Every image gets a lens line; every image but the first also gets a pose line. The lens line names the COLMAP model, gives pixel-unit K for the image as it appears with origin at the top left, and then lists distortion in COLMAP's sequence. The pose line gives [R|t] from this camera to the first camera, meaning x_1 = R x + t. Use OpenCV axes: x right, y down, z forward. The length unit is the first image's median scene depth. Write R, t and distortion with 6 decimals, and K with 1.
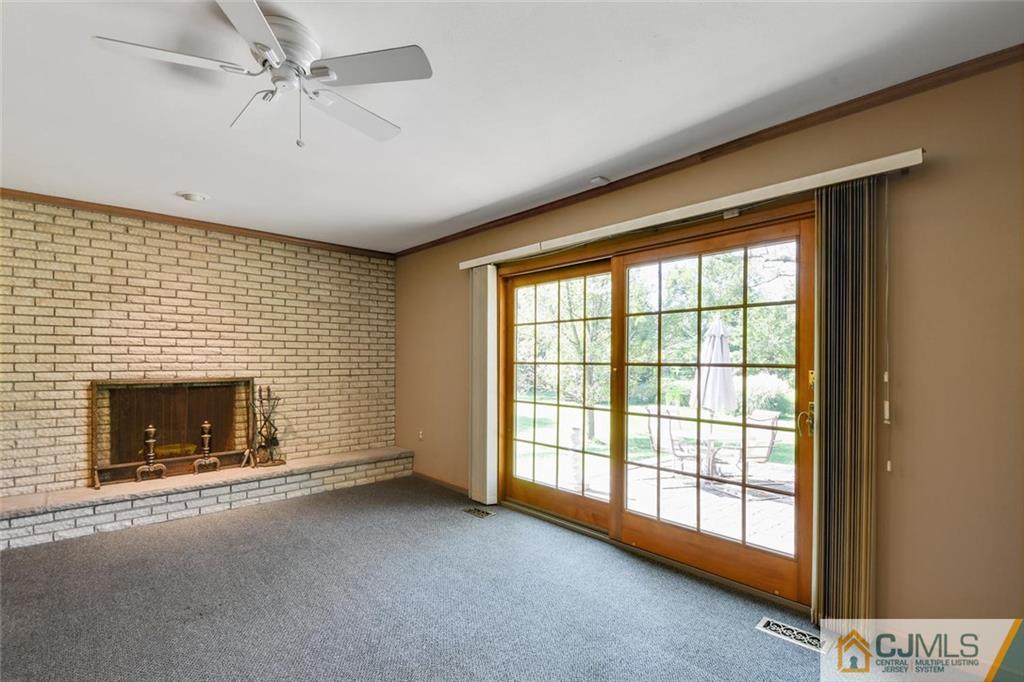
lens RADIAL K [[463.5, 0, 514.4], [0, 463.5, 359.3], [0, 0, 1]] dist [0.005621, 0.000093]
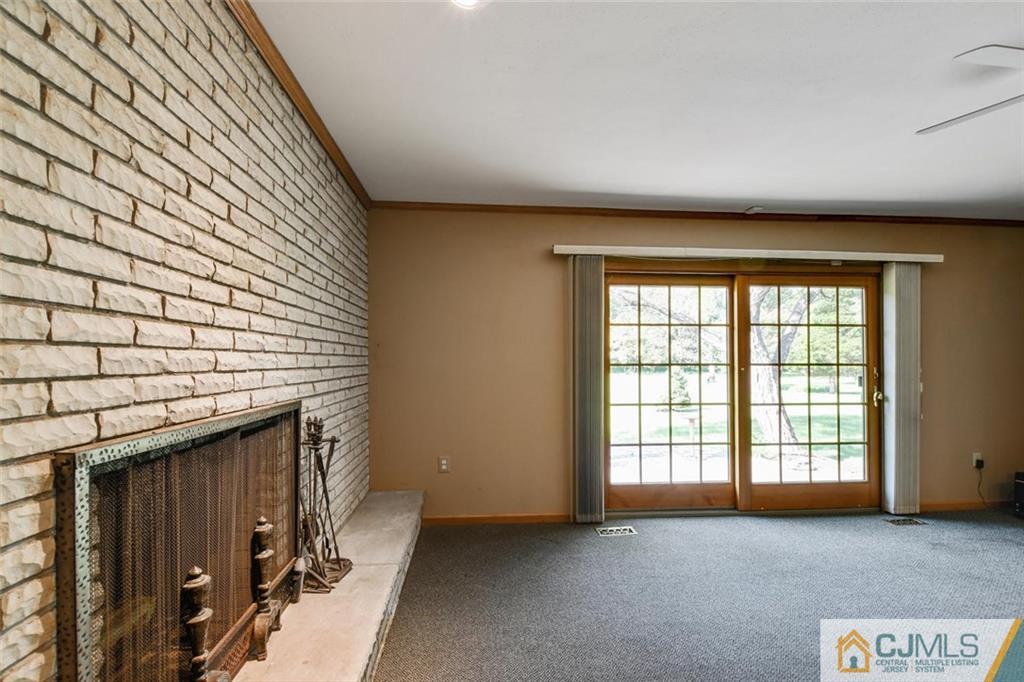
lens RADIAL K [[442.6, 0, 511.8], [0, 442.6, 361.0], [0, 0, 1]] dist [-0.000288, -0.000102]
pose [[0.620892, -0.002709, 0.783891, -0.920976], [0.000206, 0.999995, 0.003293, -0.002652], [-0.783896, -0.001883, 0.620890, 0.661878]]
